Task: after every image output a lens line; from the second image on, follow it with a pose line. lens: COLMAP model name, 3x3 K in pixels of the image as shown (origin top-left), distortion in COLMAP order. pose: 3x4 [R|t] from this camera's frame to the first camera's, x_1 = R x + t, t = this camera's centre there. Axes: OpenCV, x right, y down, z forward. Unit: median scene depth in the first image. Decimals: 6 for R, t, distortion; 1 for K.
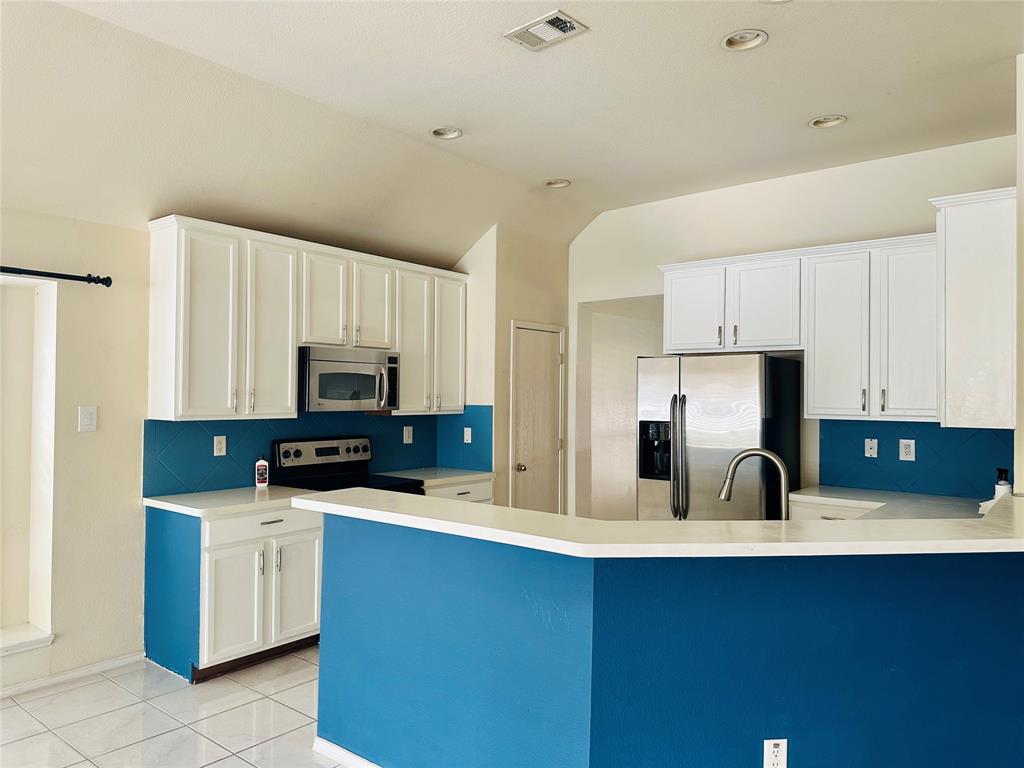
lens RADIAL K [[717.1, 0, 506.6], [0, 717.1, 384.8], [0, 0, 1]] dist [0.139464, -0.213955]
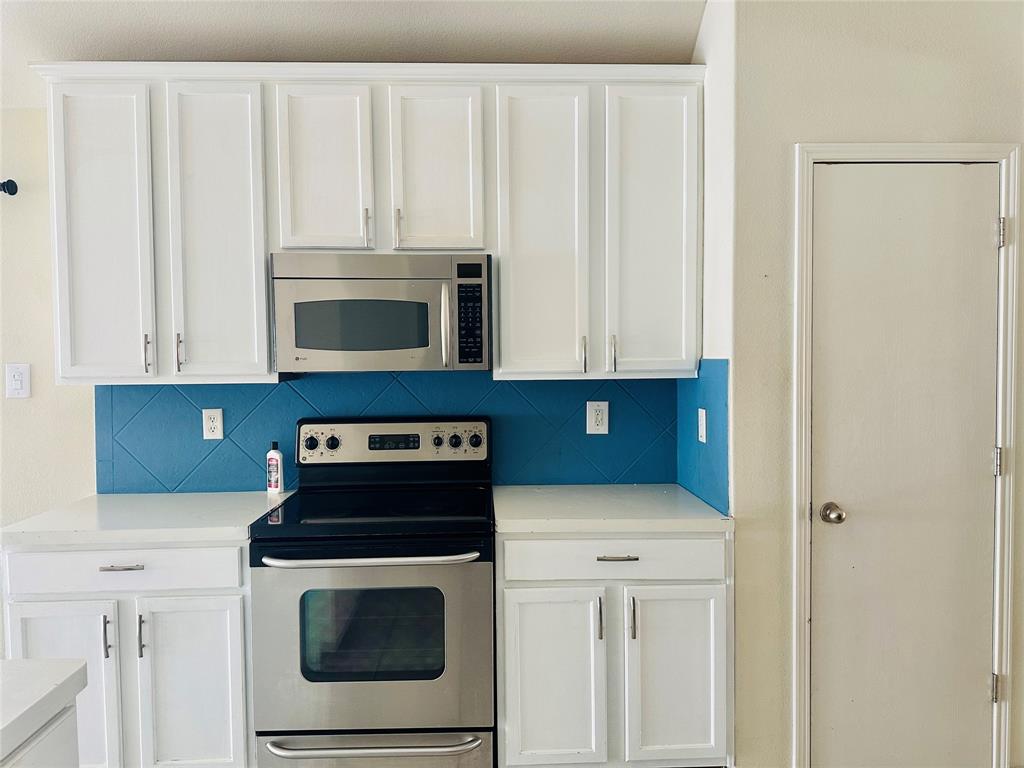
lens RADIAL K [[717.1, 0, 506.6], [0, 717.1, 384.8], [0, 0, 1]] dist [0.139464, -0.213955]
pose [[0.657680, 0.015079, -0.753146, 0.250876], [0.026651, 0.998708, 0.043268, 0.025840], [0.752826, -0.048528, 0.656429, 0.726677]]
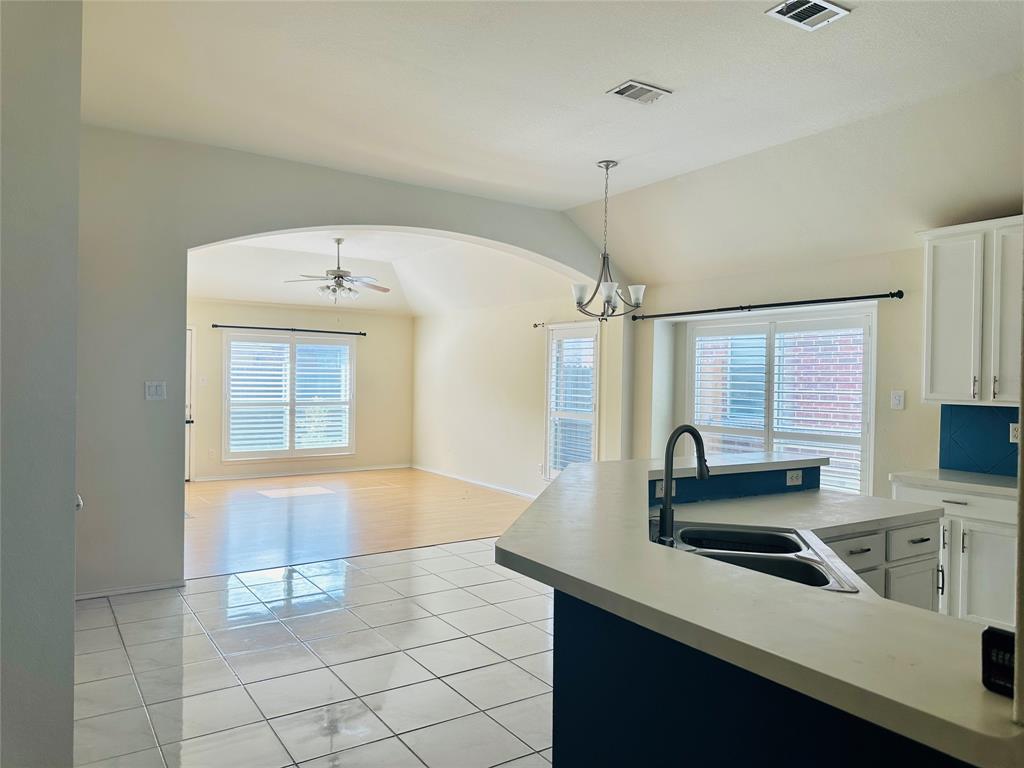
lens RADIAL K [[729.8, 0, 516.1], [0, 729.8, 388.0], [0, 0, 1]] dist [0.199517, -0.265330]
pose [[-0.284329, 0.002873, -0.958722, 0.761342], [-0.000271, 0.999995, 0.003077, 0.017272], [0.958727, 0.001135, -0.284327, 0.596087]]
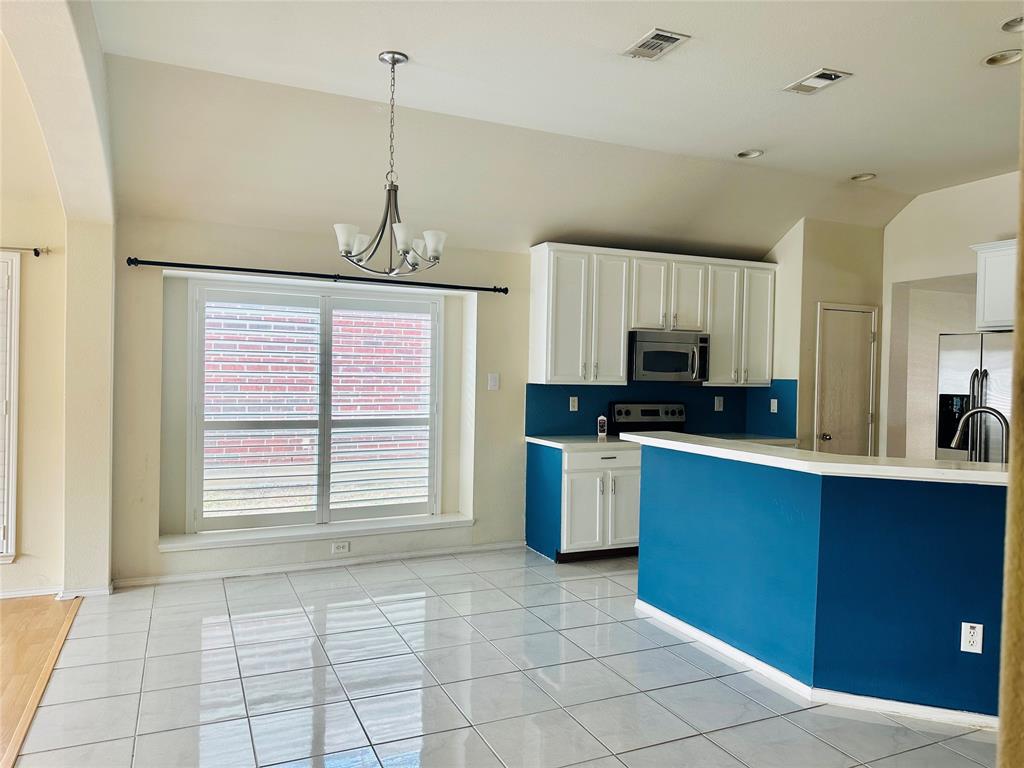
lens RADIAL K [[717.1, 0, 506.6], [0, 717.1, 384.8], [0, 0, 1]] dist [0.139464, -0.213955]
pose [[0.894811, 0.015071, -0.446191, 0.097472], [-0.005160, 0.999712, 0.023419, 0.014713], [0.446416, -0.018654, 0.894631, -0.266245]]
